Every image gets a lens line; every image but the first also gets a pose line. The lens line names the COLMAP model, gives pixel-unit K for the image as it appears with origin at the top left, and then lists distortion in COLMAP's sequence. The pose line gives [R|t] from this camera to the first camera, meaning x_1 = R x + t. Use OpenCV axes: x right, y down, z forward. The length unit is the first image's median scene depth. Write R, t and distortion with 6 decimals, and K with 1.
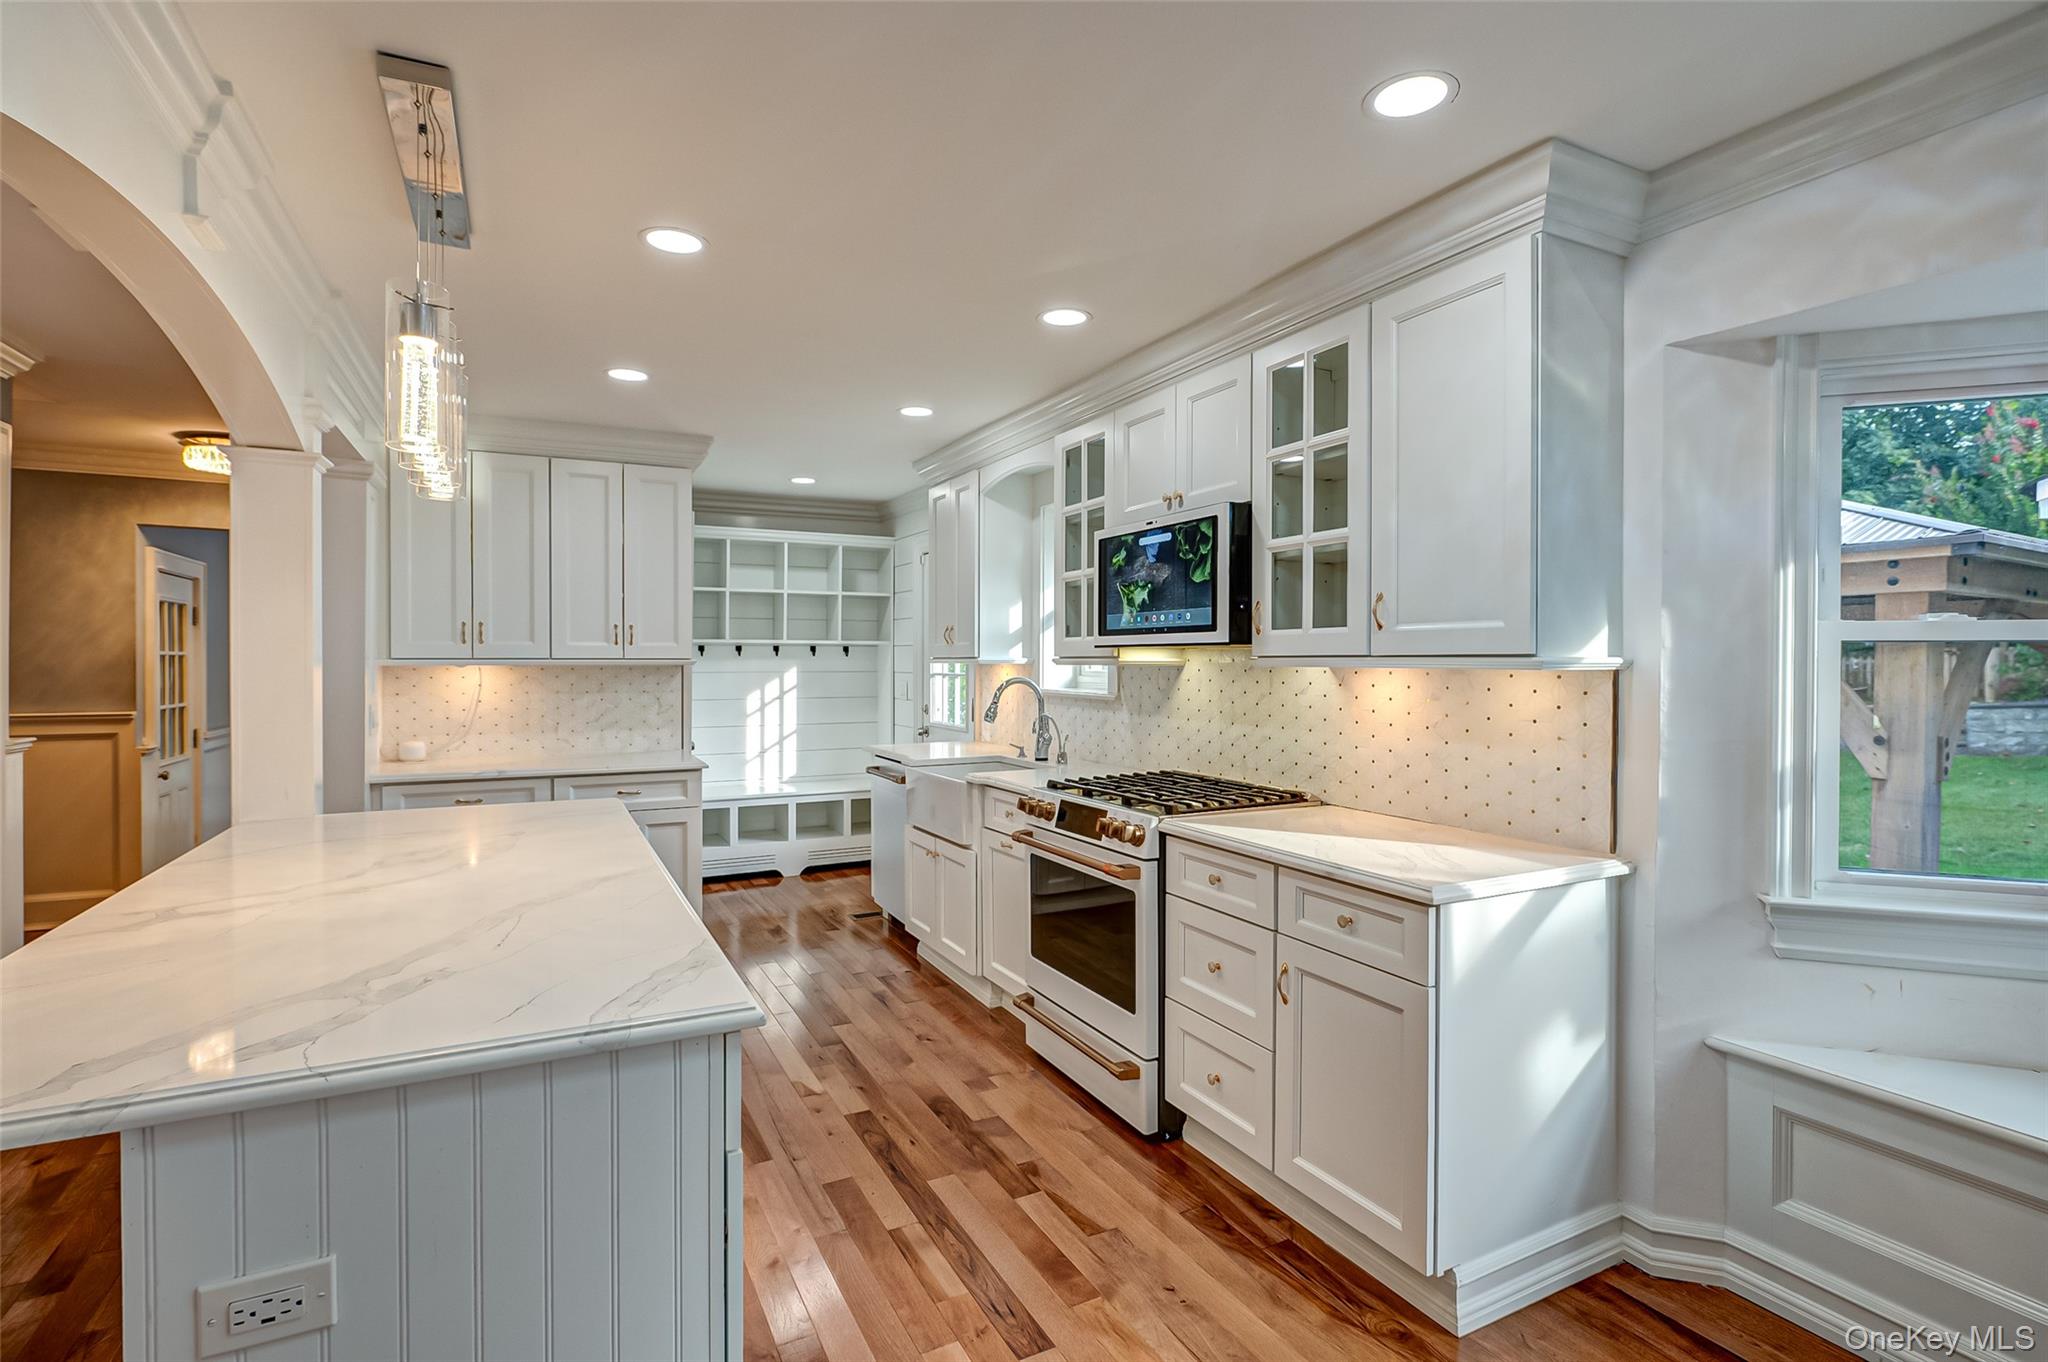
lens RADIAL K [[975.2, 0, 1024.8], [0, 975.2, 670.1], [0, 0, 1]] dist [-0.004042, -0.002088]
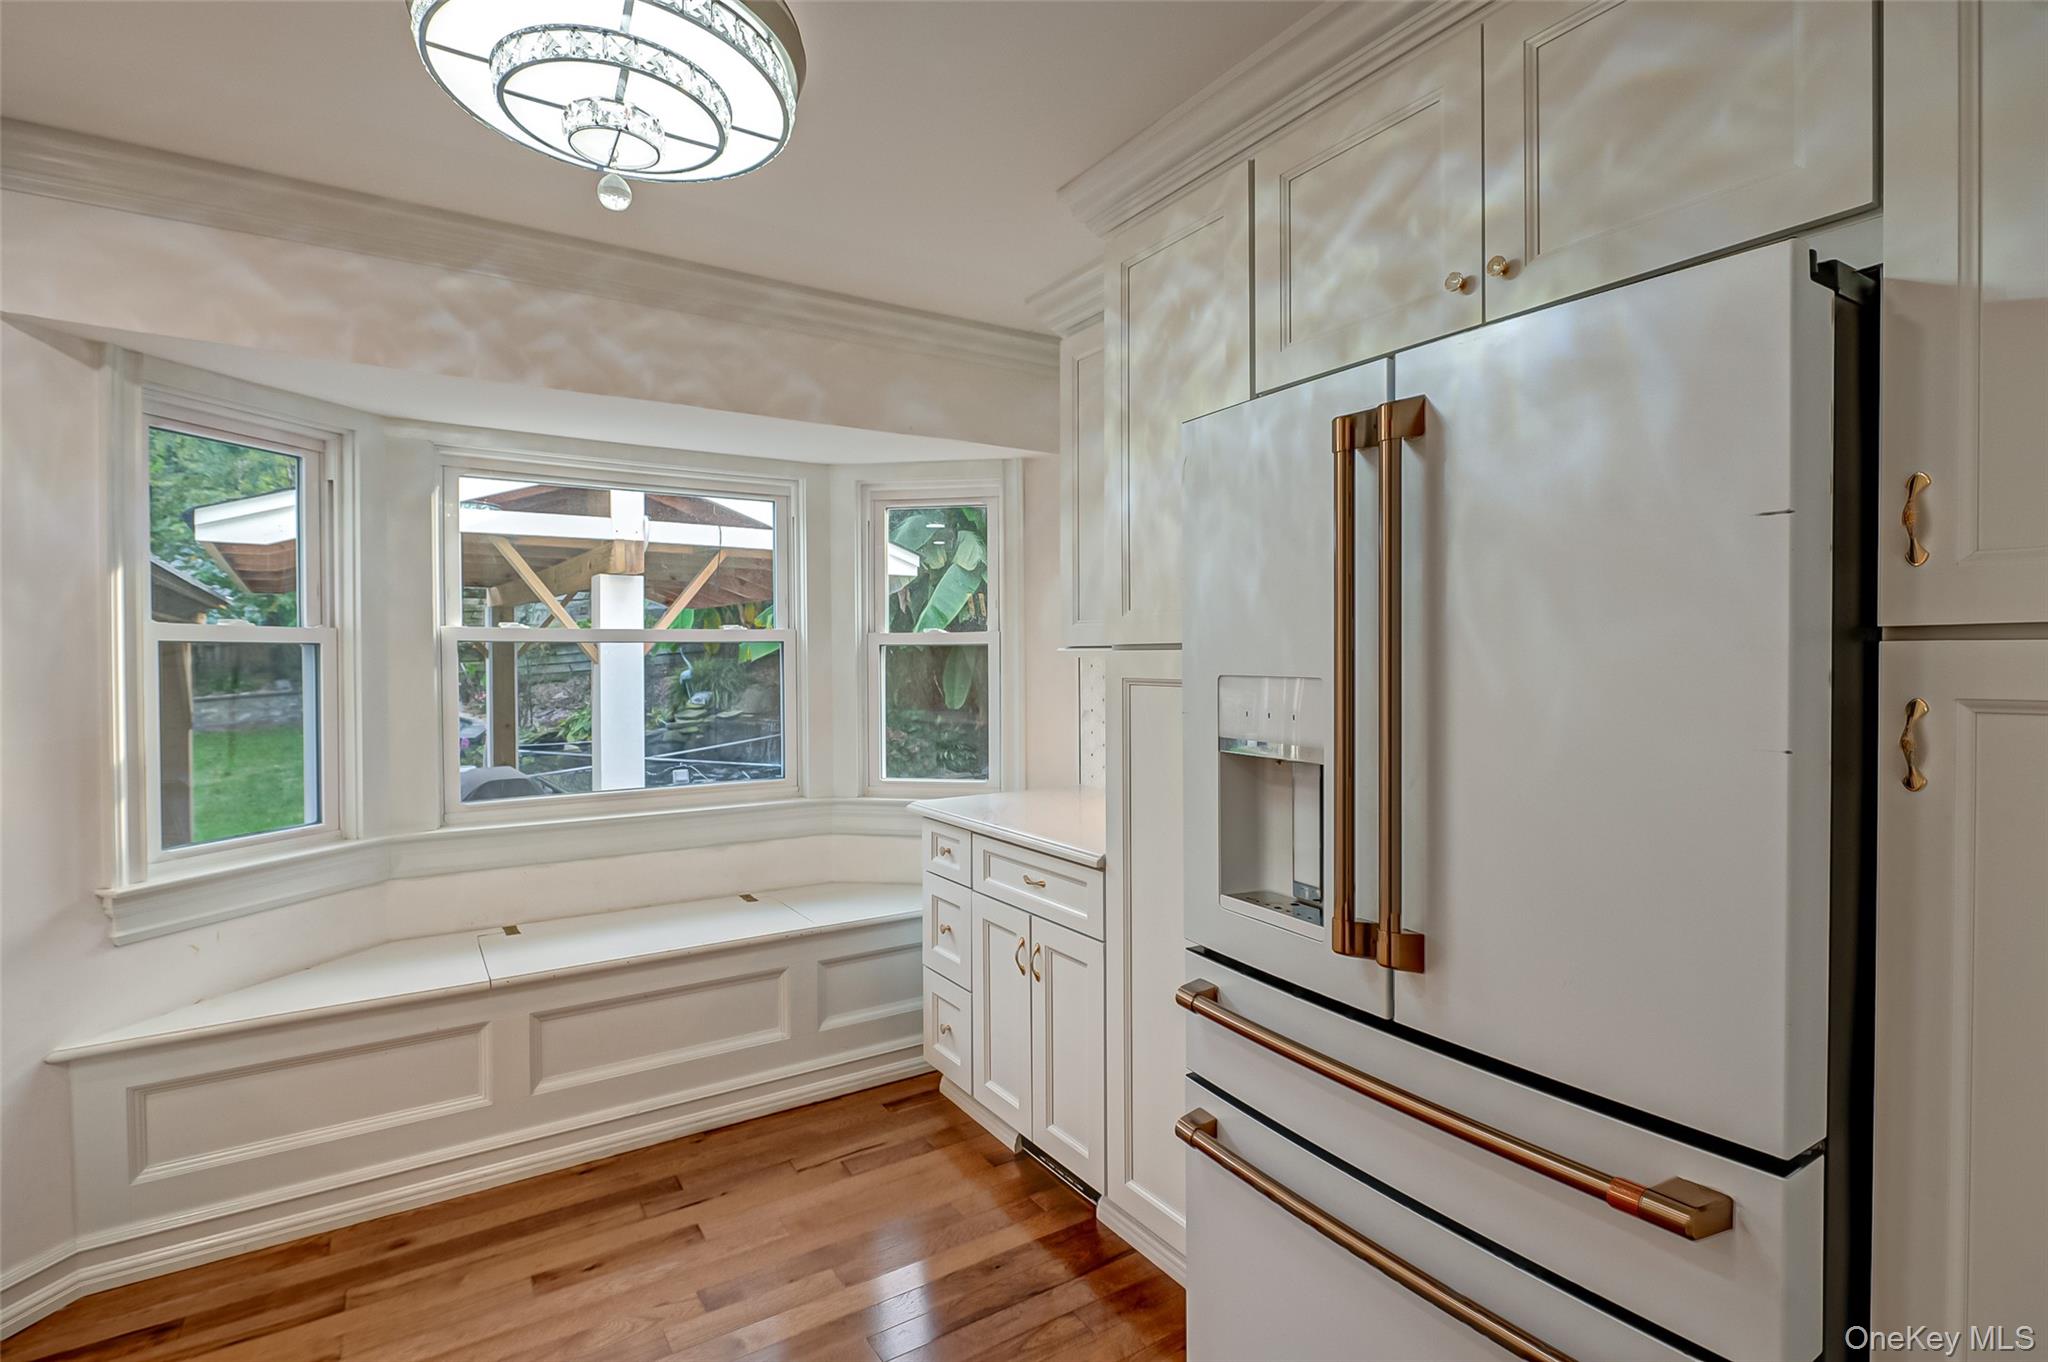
lens RADIAL K [[975.2, 0, 1035.7], [0, 975.2, 672.0], [0, 0, 1]] dist [-0.004042, -0.002088]
pose [[-0.106081, -0.016408, 0.994222, -0.261428], [0.014083, 0.999739, 0.018001, -0.000563], [-0.994258, 0.015911, -0.105822, 0.100330]]
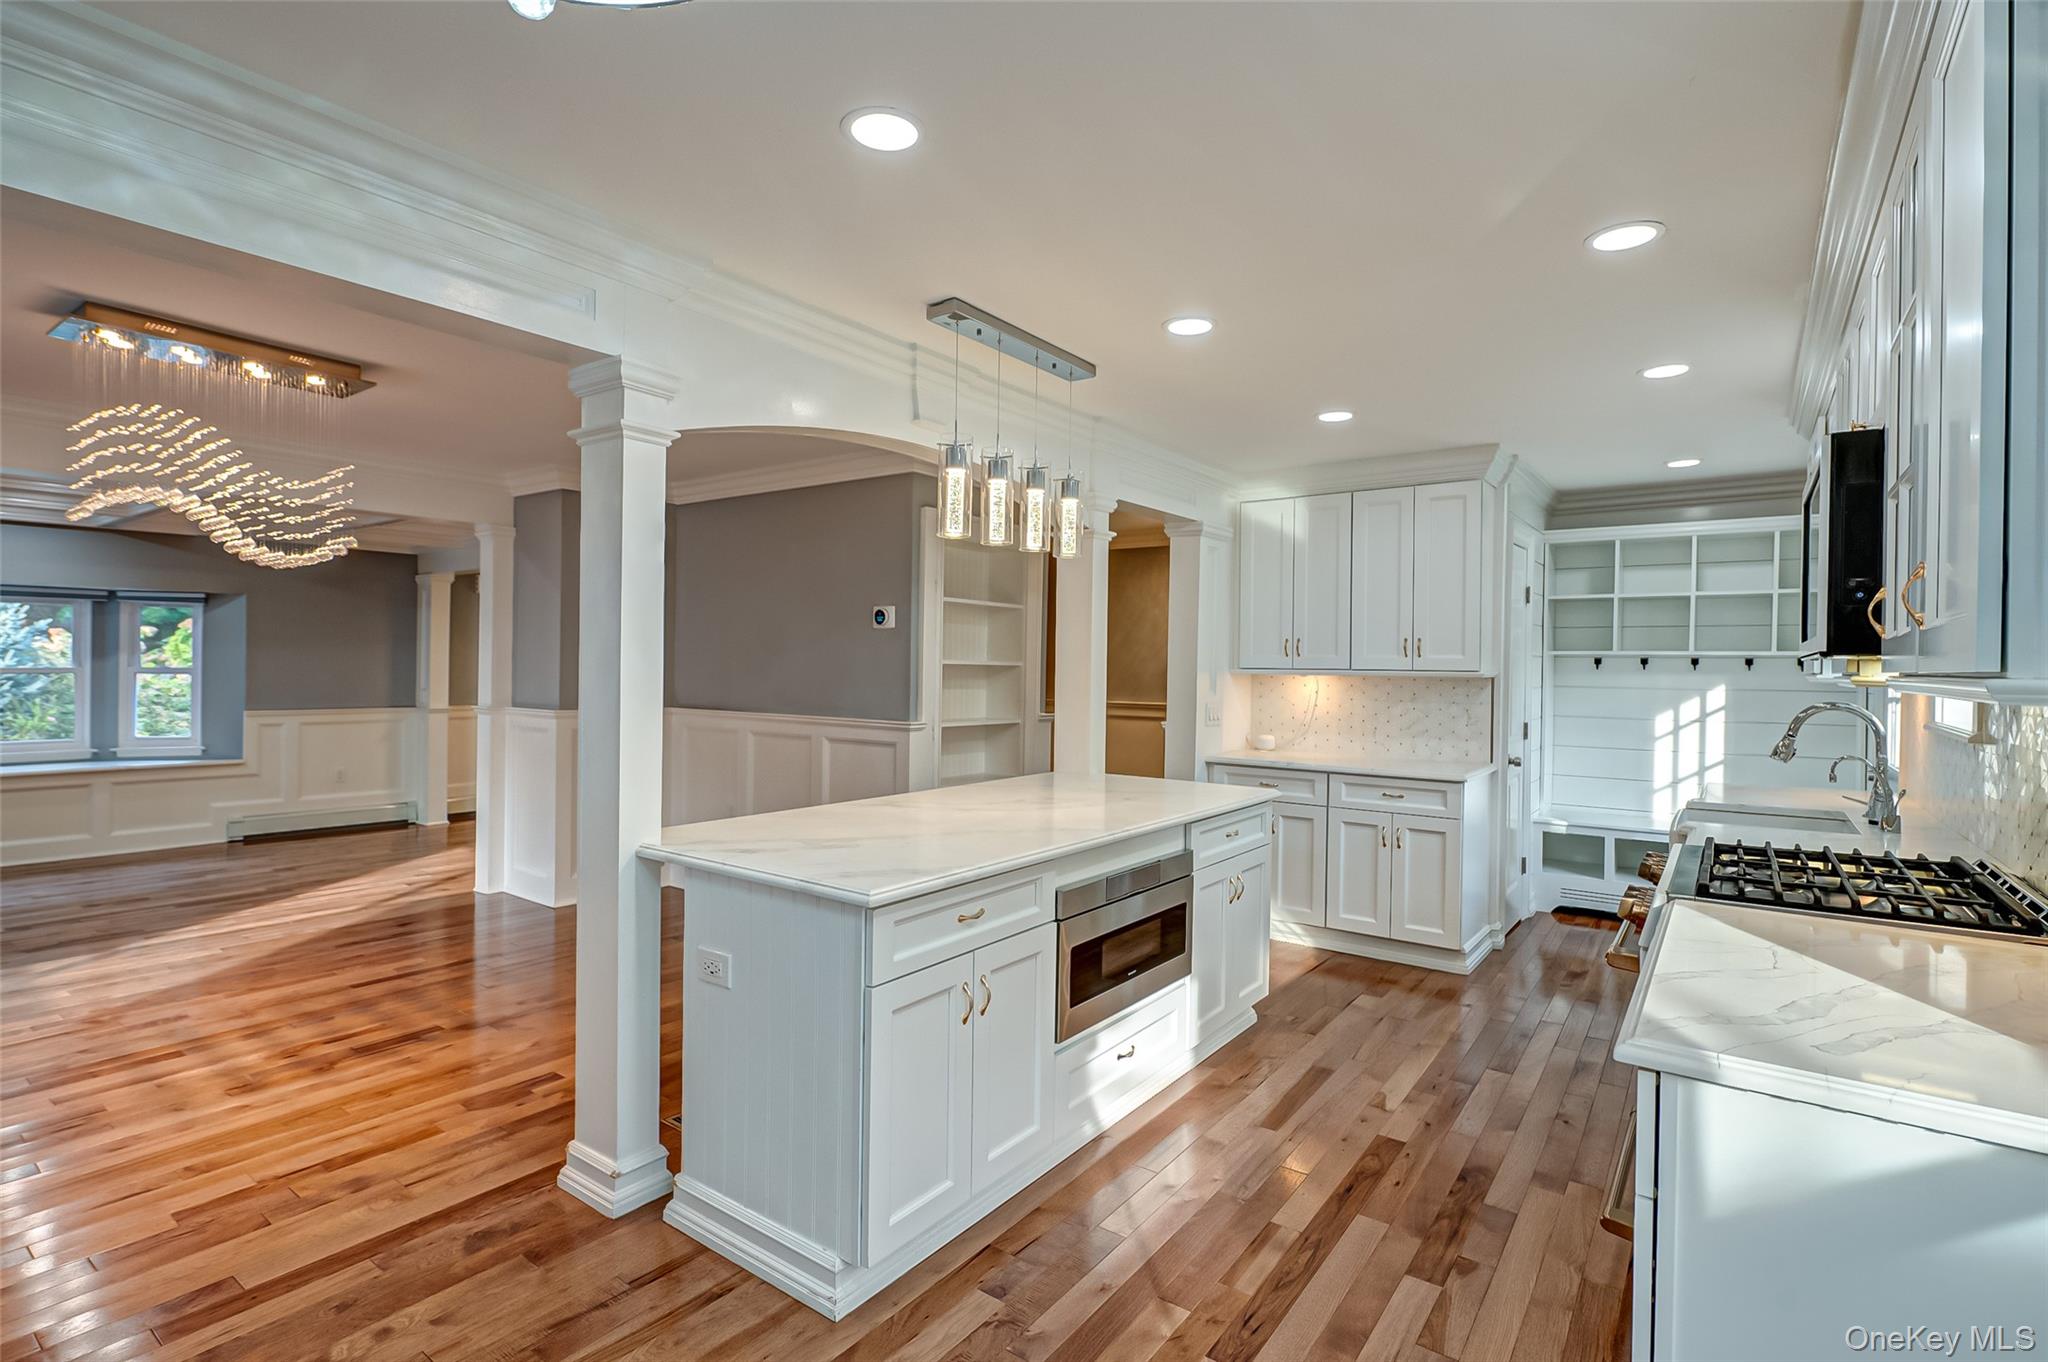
lens RADIAL K [[975.2, 0, 1030.0], [0, 975.2, 670.5], [0, 0, 1]] dist [-0.004042, -0.002088]
pose [[0.450336, 0.010172, -0.892801, 0.563948], [-0.021416, 0.999770, 0.000588, -0.005767], [0.892602, 0.018856, 0.450451, 0.248551]]
